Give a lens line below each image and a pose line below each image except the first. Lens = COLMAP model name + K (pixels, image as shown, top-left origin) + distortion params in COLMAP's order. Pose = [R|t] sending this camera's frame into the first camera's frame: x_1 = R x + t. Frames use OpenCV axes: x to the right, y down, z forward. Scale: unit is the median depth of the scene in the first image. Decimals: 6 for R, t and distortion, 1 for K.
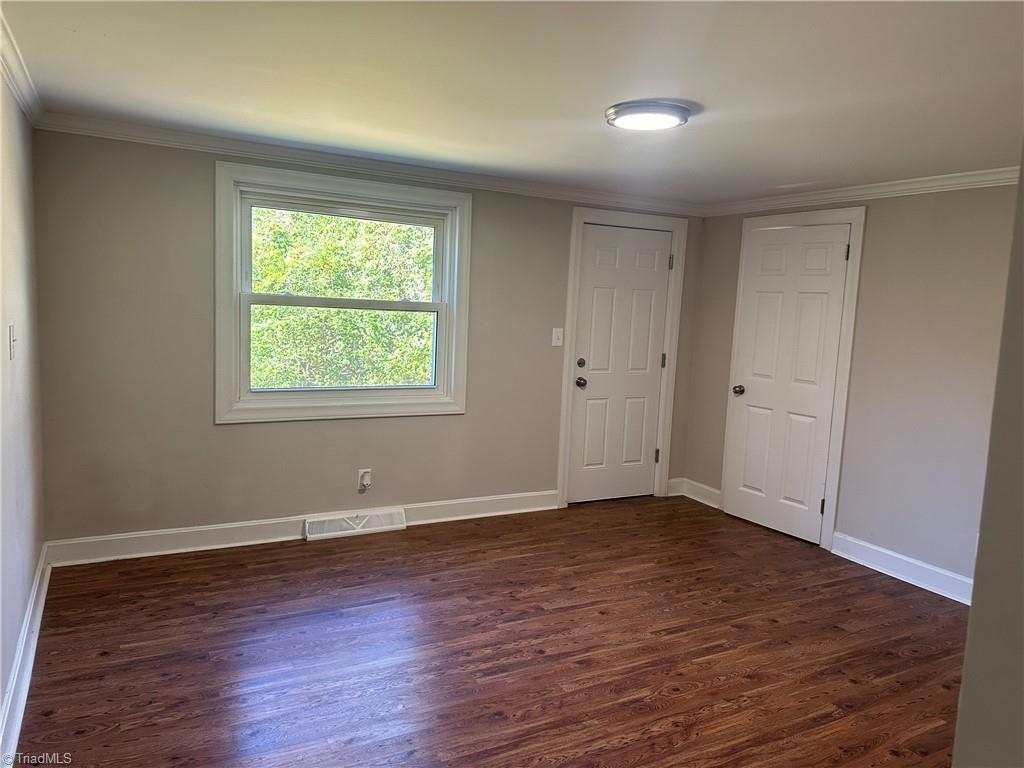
lens RADIAL K [[716.5, 0, 510.7], [0, 716.5, 382.0], [0, 0, 1]] dist [0.067980, -0.079981]
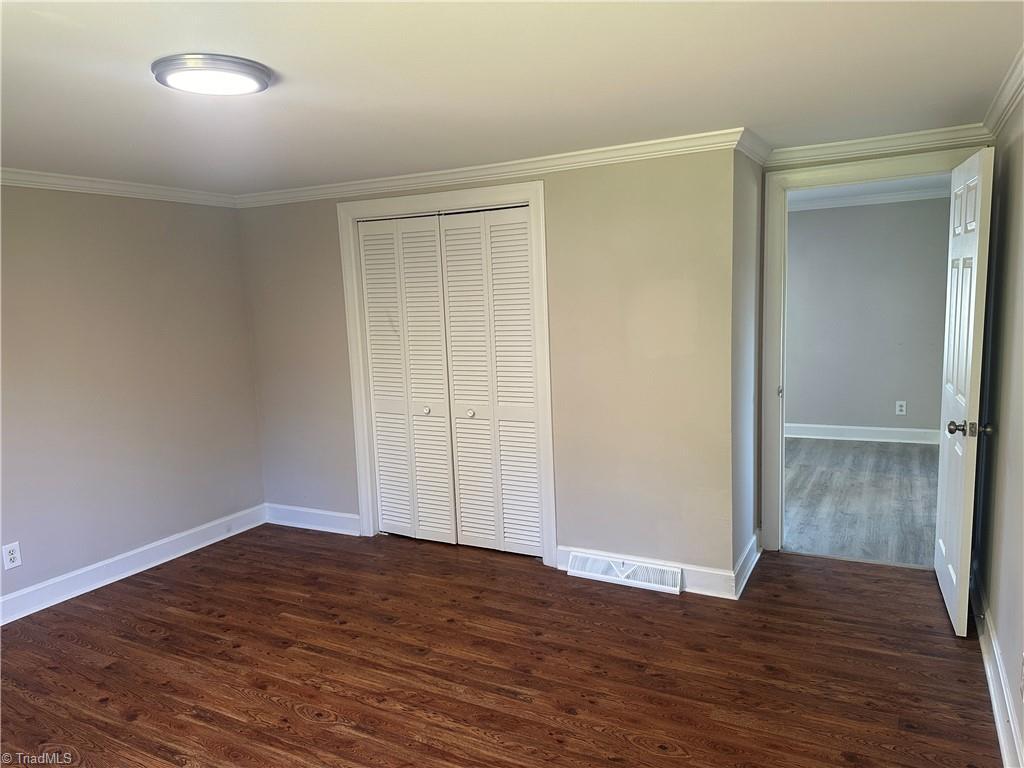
lens RADIAL K [[716.5, 0, 518.4], [0, 716.5, 384.4], [0, 0, 1]] dist [0.067980, -0.079981]
pose [[-0.550864, -0.136978, 0.823277, -0.603950], [0.115344, 0.964478, 0.237650, -0.179859], [-0.826586, 0.225873, -0.515497, 1.107790]]
